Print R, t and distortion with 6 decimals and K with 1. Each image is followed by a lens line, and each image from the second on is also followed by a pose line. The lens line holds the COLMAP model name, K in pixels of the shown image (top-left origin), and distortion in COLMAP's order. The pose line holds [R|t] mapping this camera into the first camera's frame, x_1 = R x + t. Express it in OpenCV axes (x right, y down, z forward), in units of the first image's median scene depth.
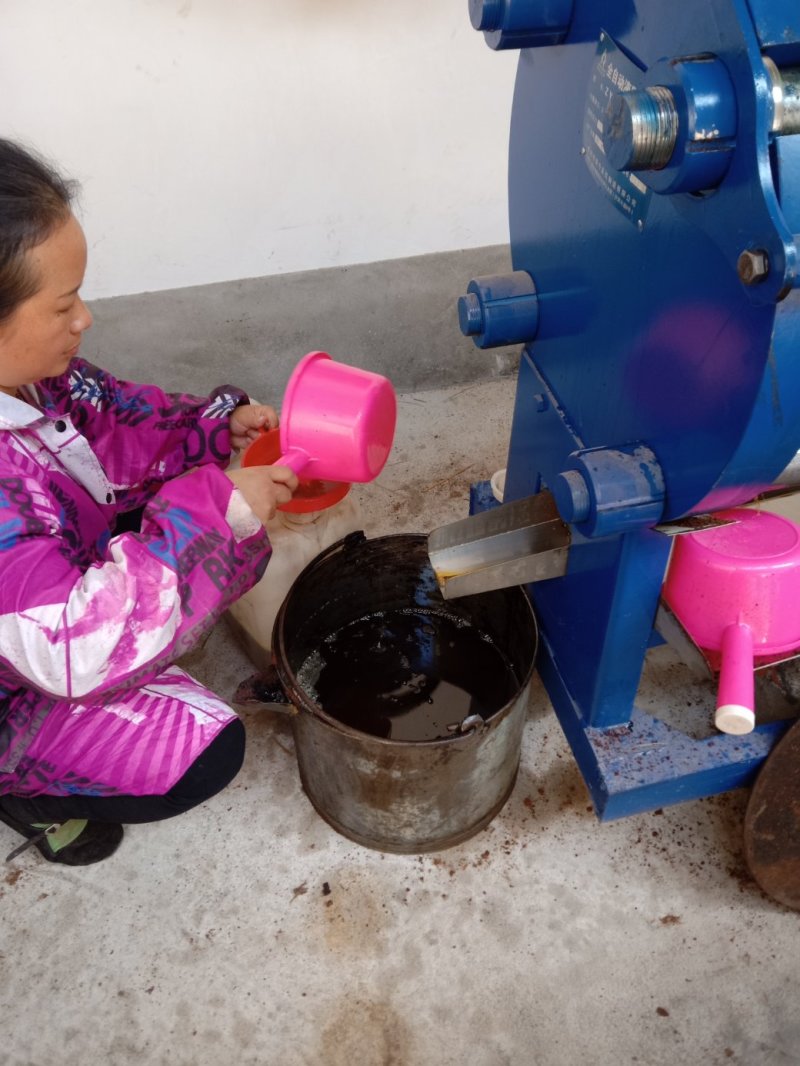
lens RADIAL K [[832.3, 0, 423.8], [0, 832.3, 563.9], [0, 0, 1]] dist [0.040492, -0.071133]
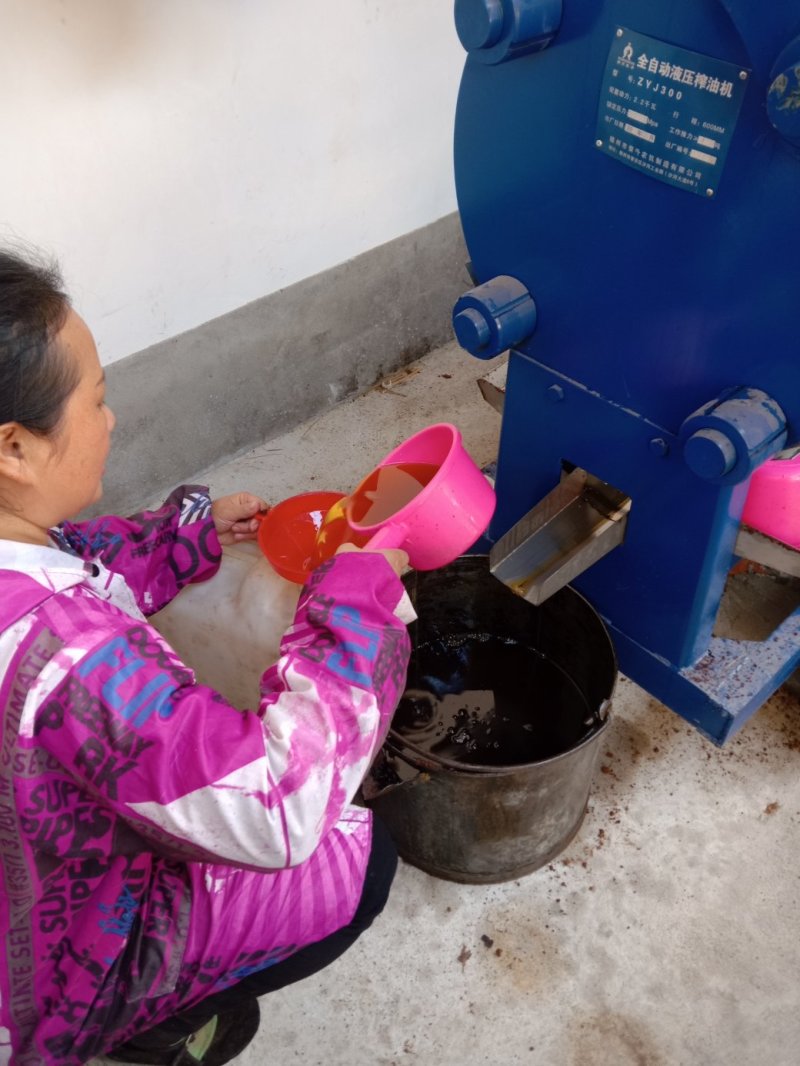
lens RADIAL K [[832.3, 0, 390.8], [0, 832.3, 562.1], [0, 0, 1]] dist [0.040492, -0.071133]
pose [[0.879223, -0.352801, 0.320154, -0.375166], [0.362677, 0.931419, 0.030395, -0.086951], [-0.308921, 0.089389, 0.946878, 0.088490]]
